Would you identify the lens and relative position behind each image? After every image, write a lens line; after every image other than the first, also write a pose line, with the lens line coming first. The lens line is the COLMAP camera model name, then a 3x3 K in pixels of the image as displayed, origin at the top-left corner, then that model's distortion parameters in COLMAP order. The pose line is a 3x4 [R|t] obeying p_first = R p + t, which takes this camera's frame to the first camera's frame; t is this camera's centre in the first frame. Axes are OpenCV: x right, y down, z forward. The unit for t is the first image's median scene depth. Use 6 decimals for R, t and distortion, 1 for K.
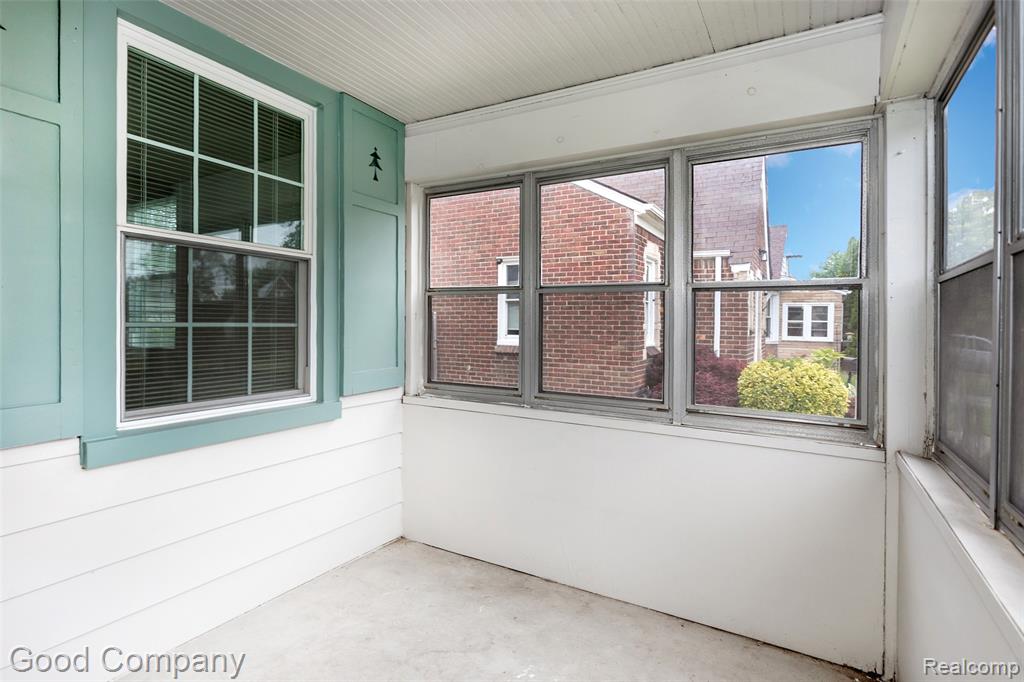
lens RADIAL K [[535.5, 0, 519.2], [0, 535.5, 340.5], [0, 0, 1]] dist [0.009022, 0.003787]
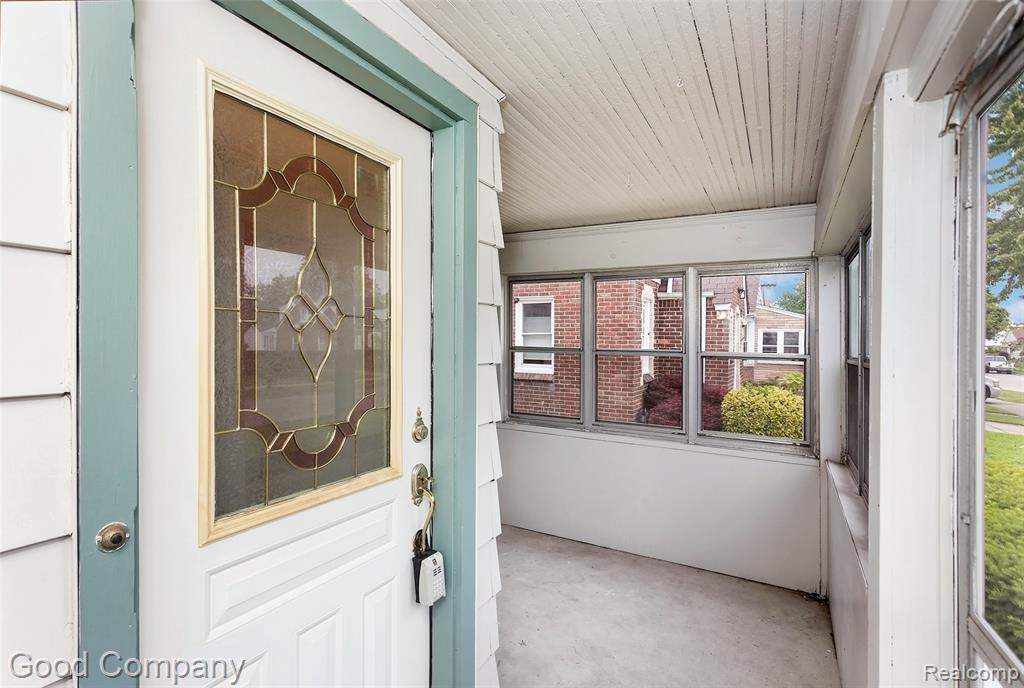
lens RADIAL K [[535.5, 0, 508.2], [0, 535.5, 346.0], [0, 0, 1]] dist [0.009022, 0.003787]
pose [[0.999776, 0.002469, 0.021021, -0.098550], [-0.002100, 0.999843, -0.017573, -0.035289], [-0.021061, 0.017525, 0.999625, -0.197527]]
